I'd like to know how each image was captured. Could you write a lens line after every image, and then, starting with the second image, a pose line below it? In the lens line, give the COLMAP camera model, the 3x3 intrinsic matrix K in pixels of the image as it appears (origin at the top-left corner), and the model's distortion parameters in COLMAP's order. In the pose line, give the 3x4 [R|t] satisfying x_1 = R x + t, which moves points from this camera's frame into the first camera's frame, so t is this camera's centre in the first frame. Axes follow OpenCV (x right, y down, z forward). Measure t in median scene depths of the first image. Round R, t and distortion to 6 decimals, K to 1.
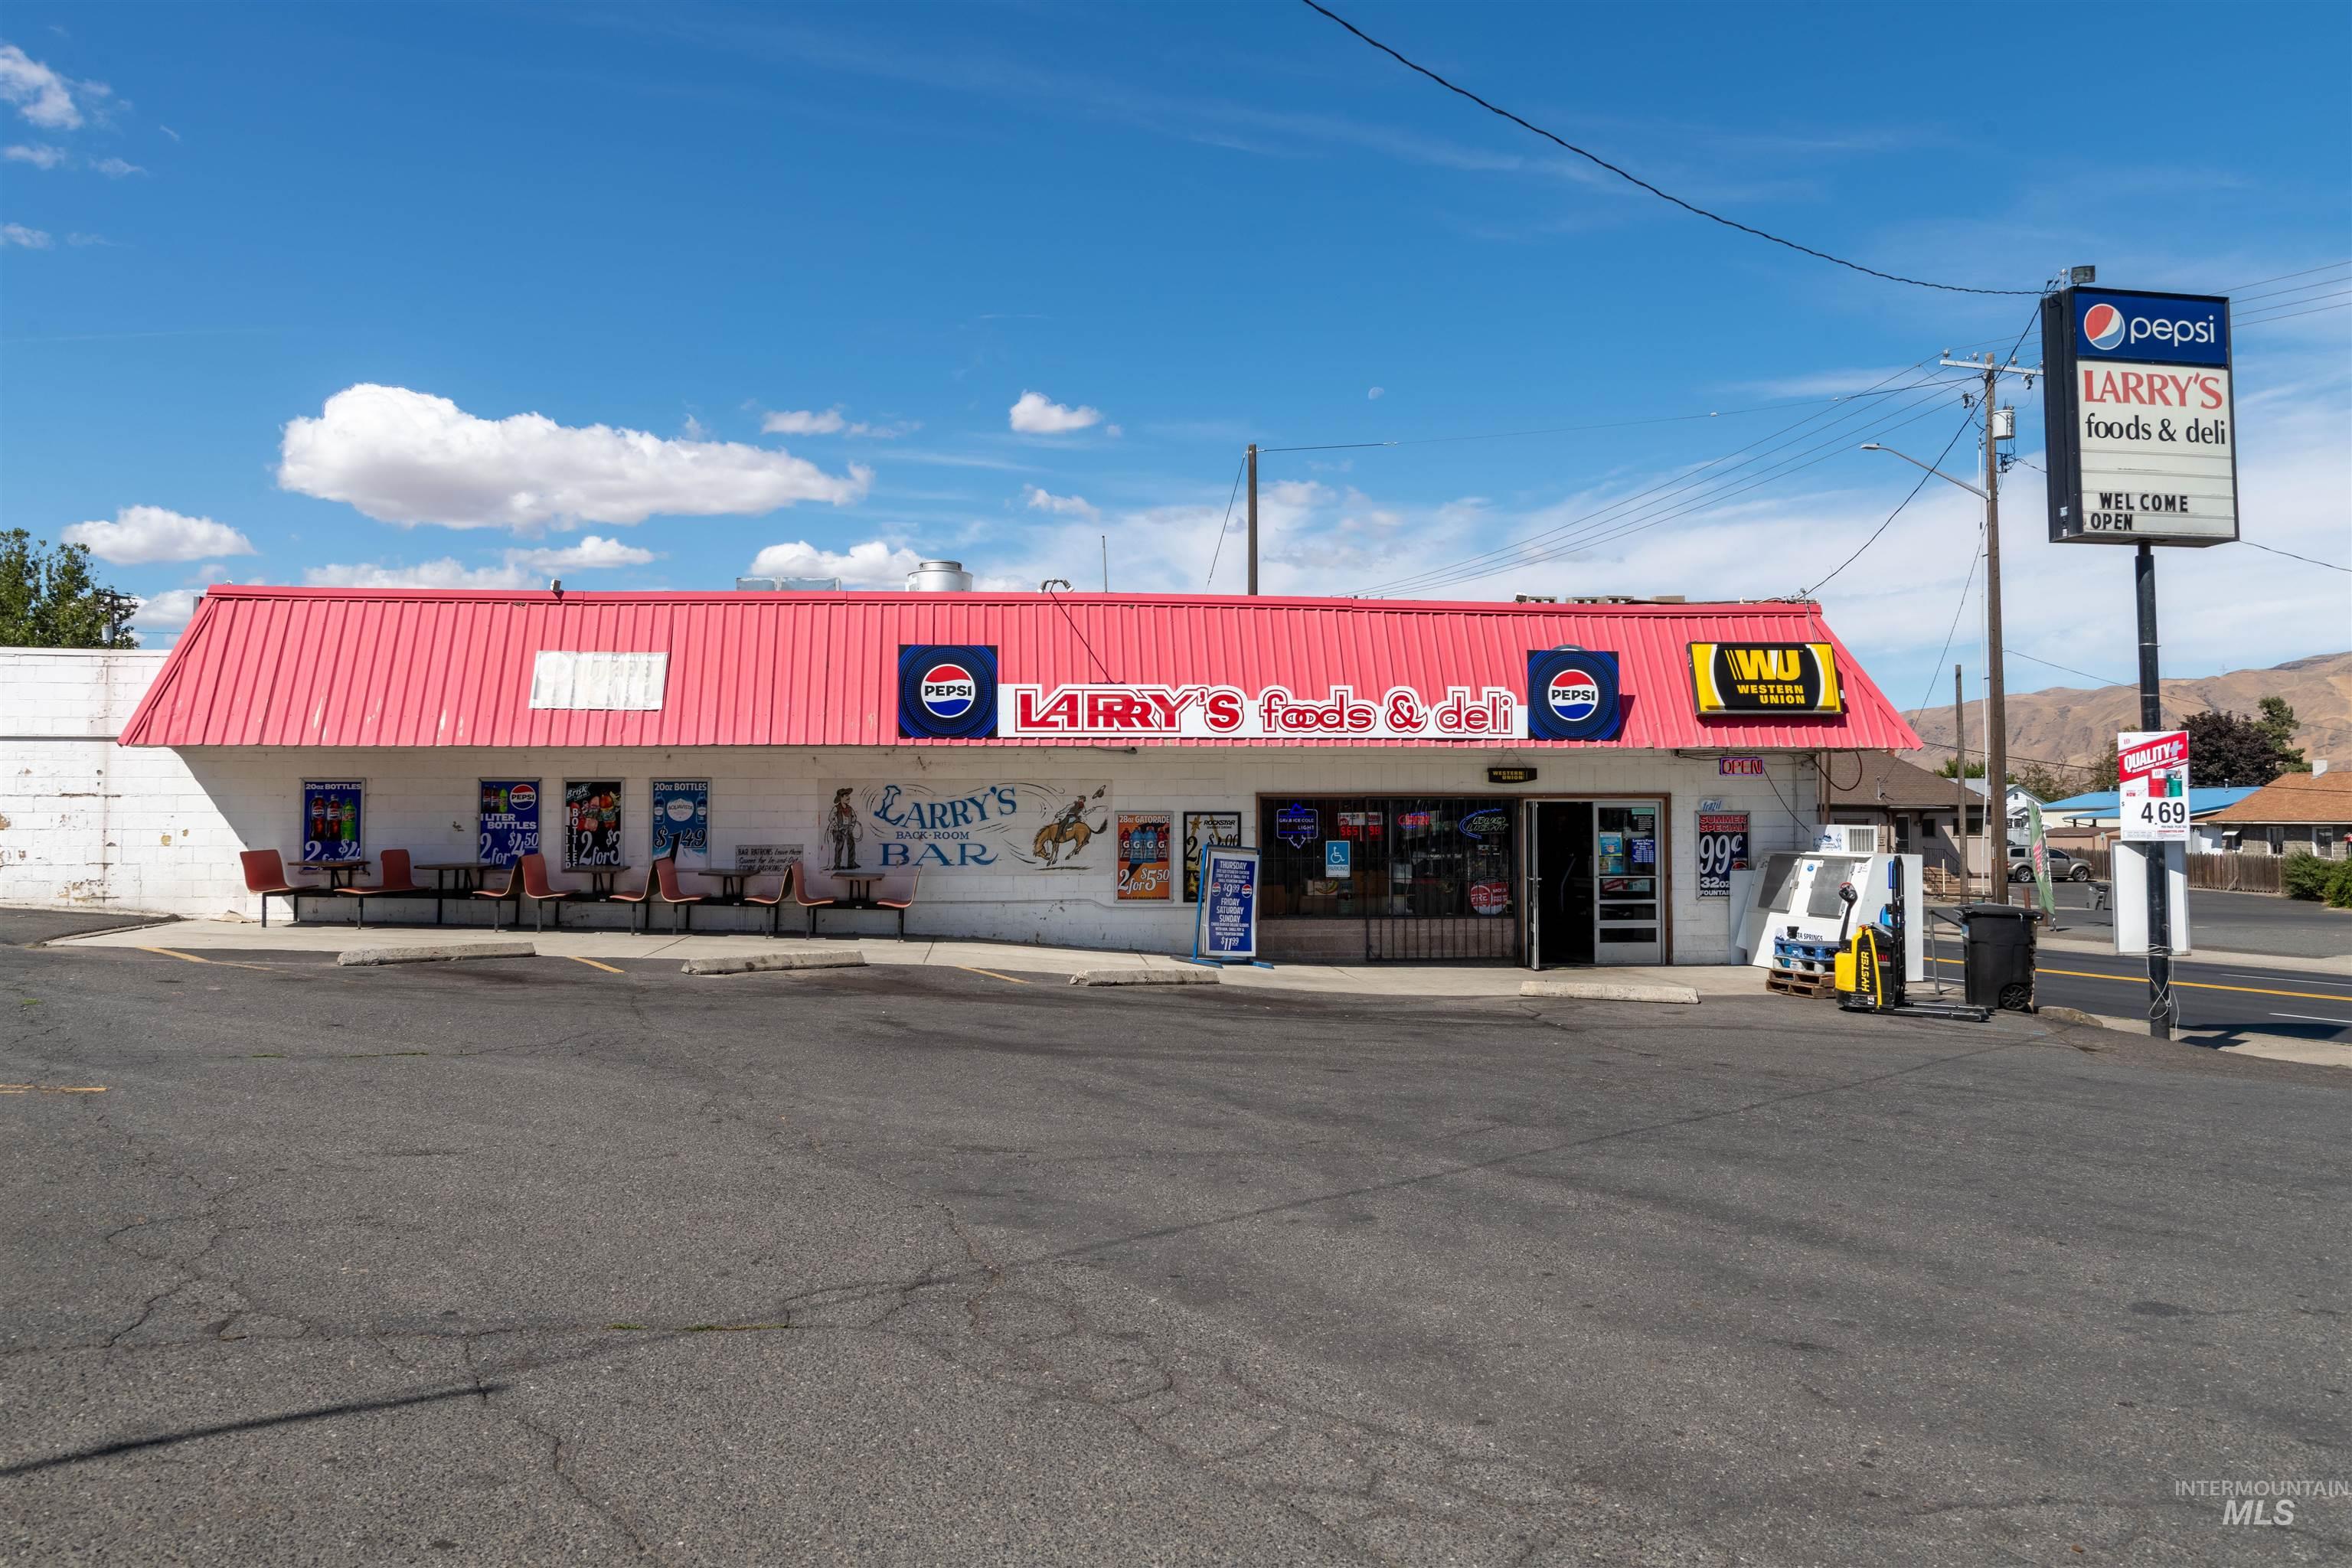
lens RADIAL K [[1742.6, 0, 1170.6], [0, 1742.6, 771.1], [0, 0, 1]] dist [-0.019416, -0.009071]
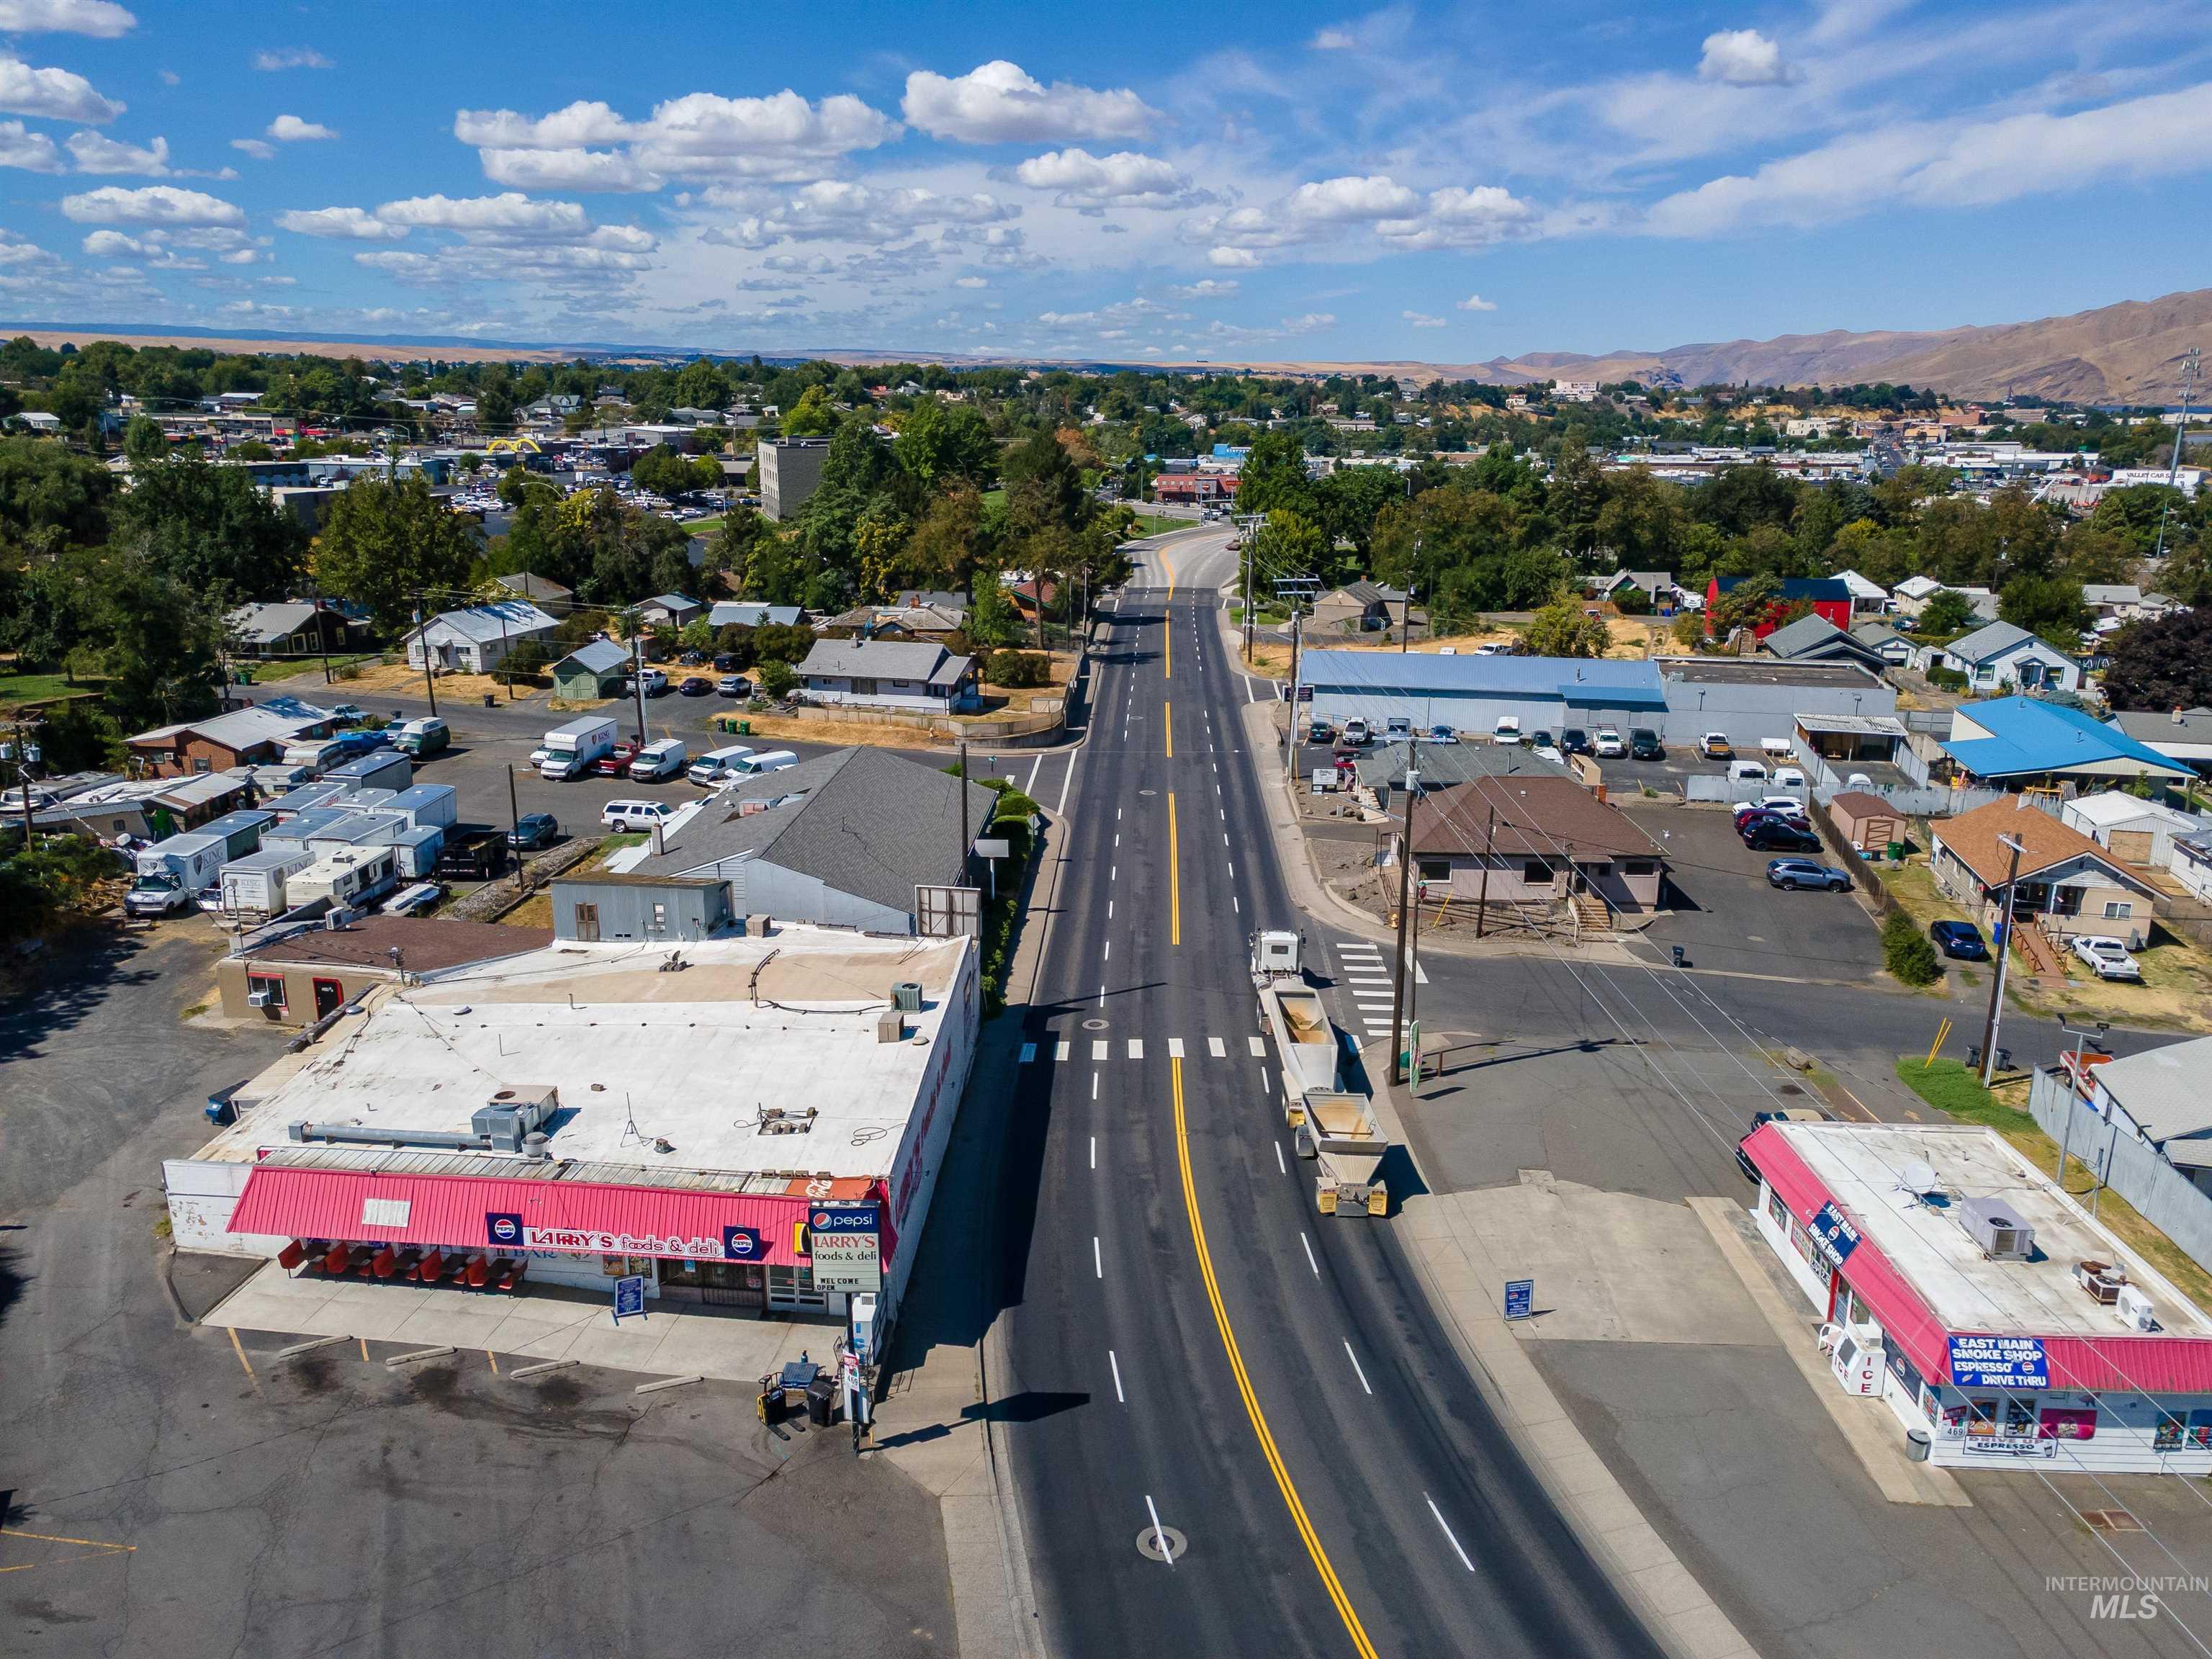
lens RADIAL K [[1610.8, 0, 1103.1], [0, 1610.8, 824.6], [0, 0, 1]] dist [0.020344, 0.046515]
pose [[0.970784, 0.062057, -0.231790, 1.239442], [0.007903, 0.957185, 0.289368, -1.290242], [0.239823, -0.282746, 0.928730, -0.861786]]
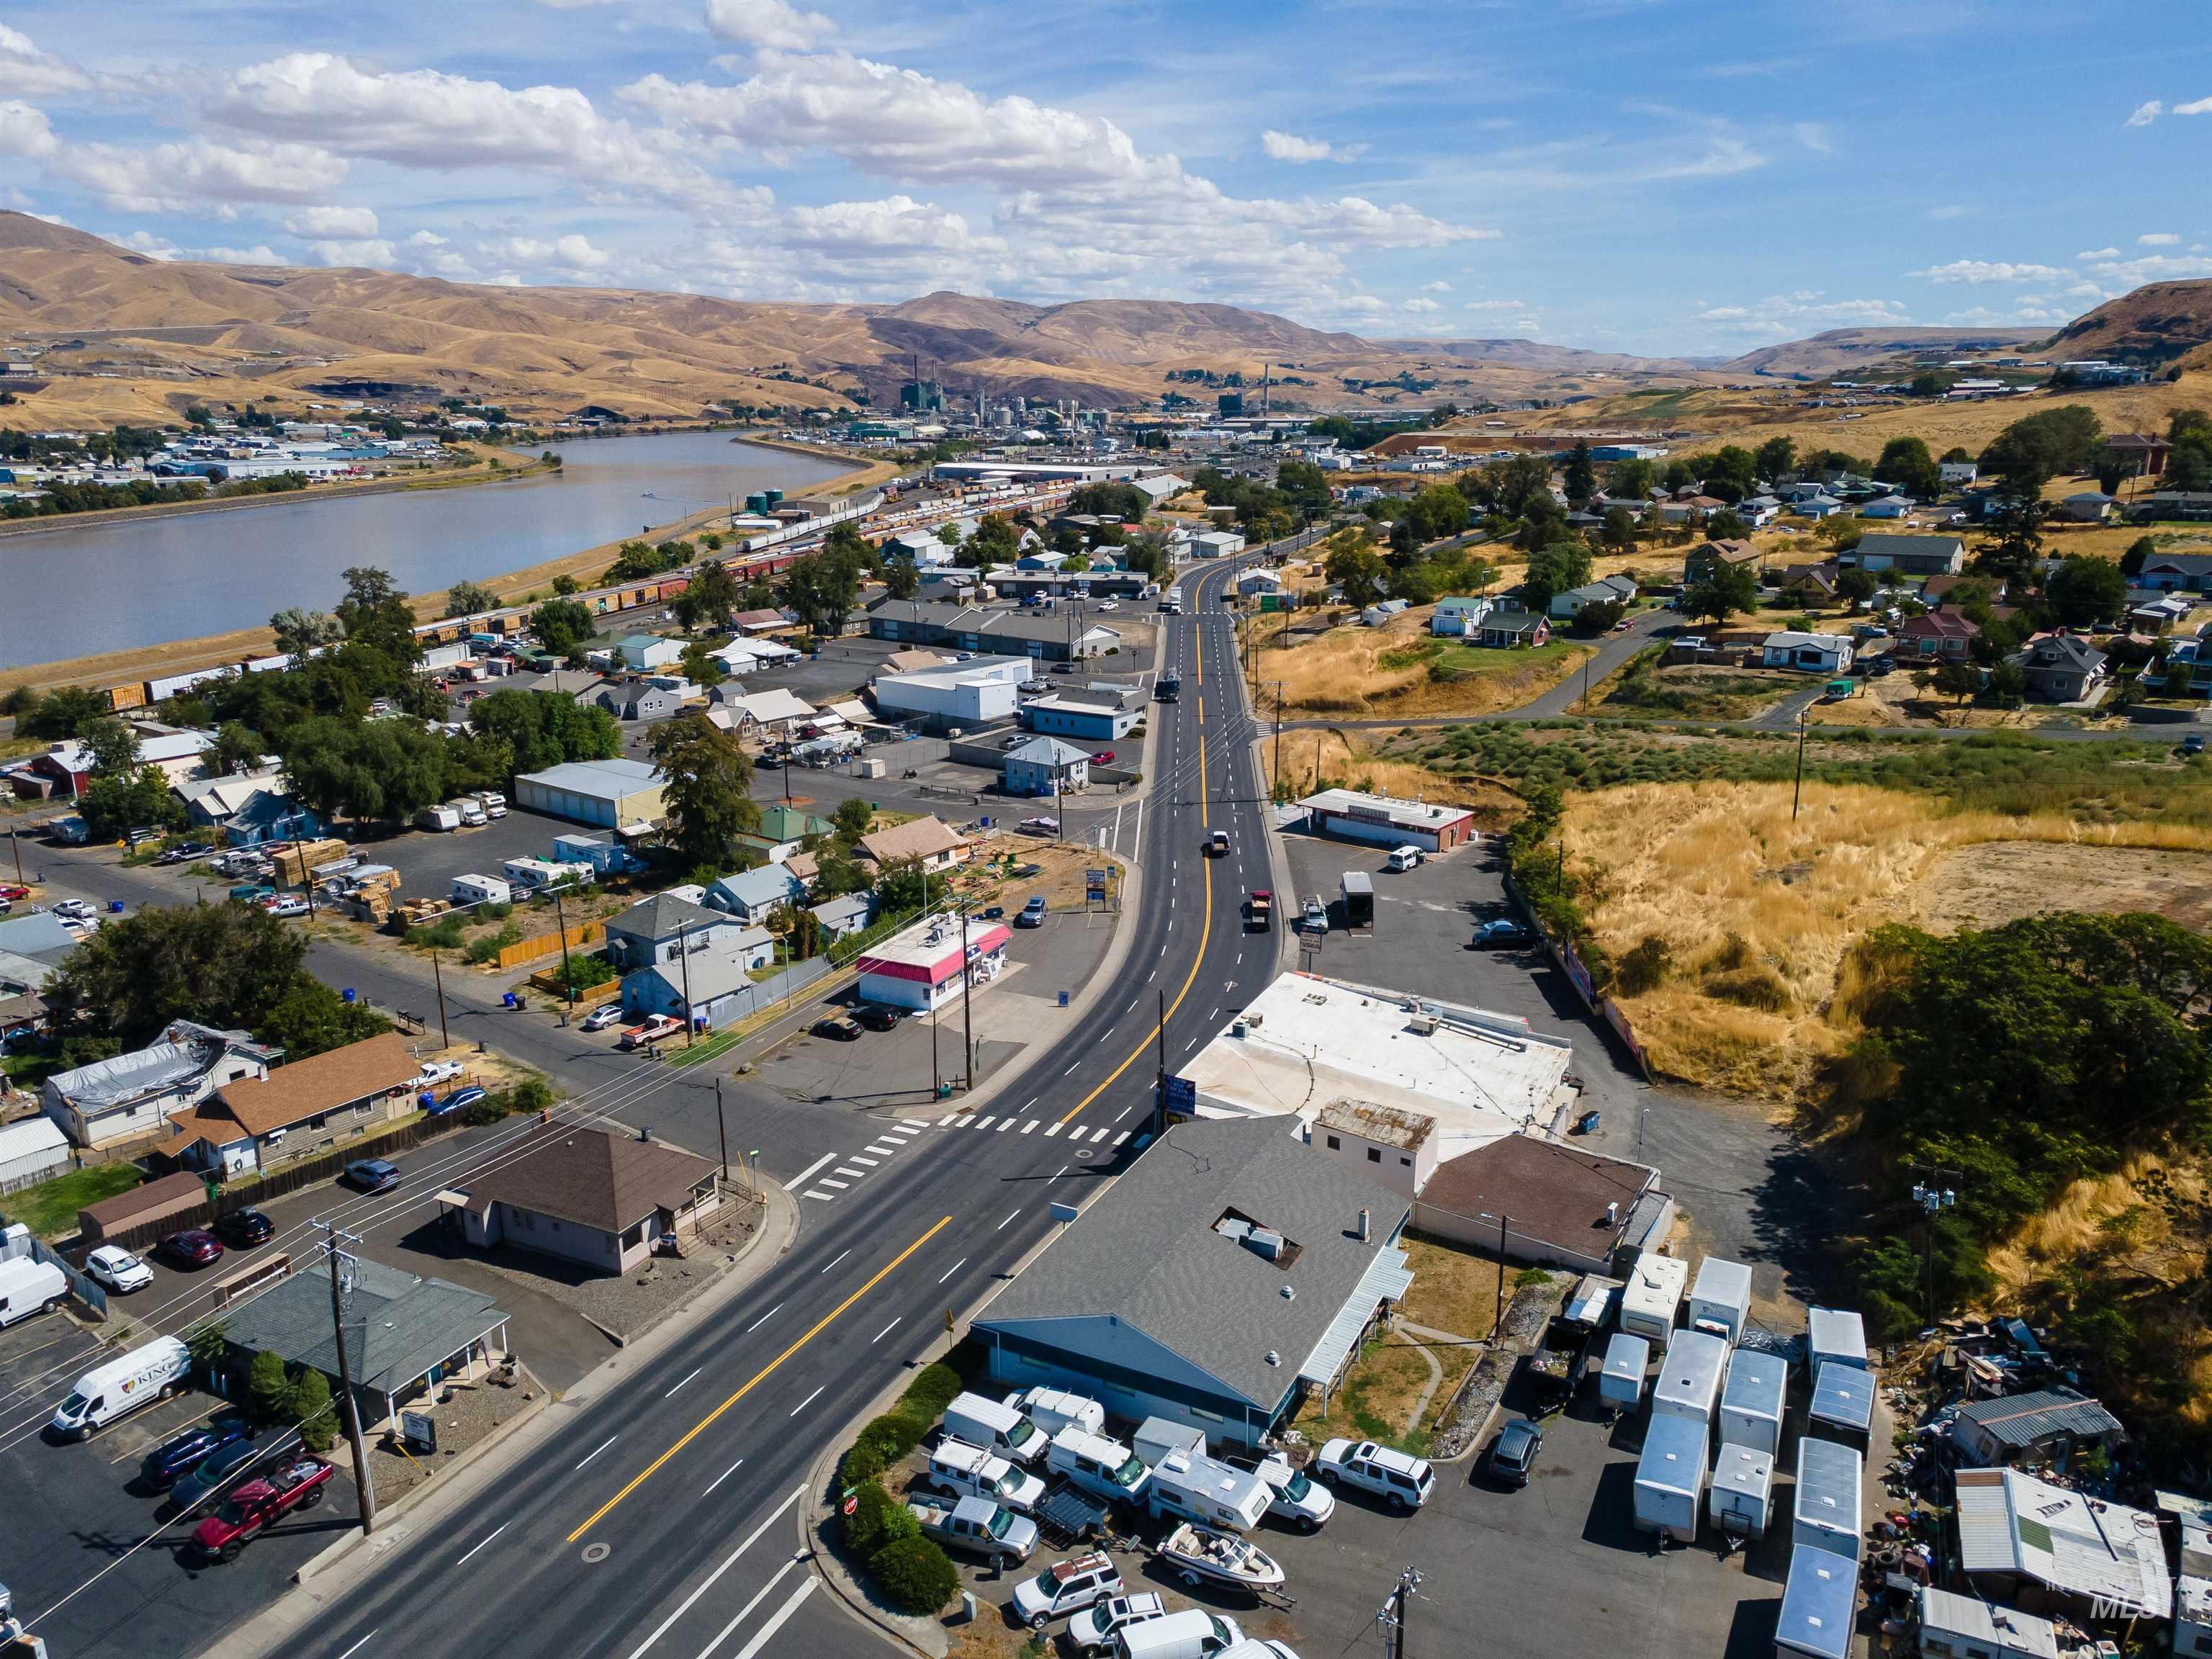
lens RADIAL K [[1608.6, 0, 1106.0], [0, 1608.6, 829.5], [0, 0, 1]] dist [0.037402, -0.004391]
pose [[-0.785275, -0.164622, 0.596861, -2.813274], [-0.020927, 0.970511, 0.240146, -2.219150], [-0.618793, 0.176091, -0.765563, 6.460624]]
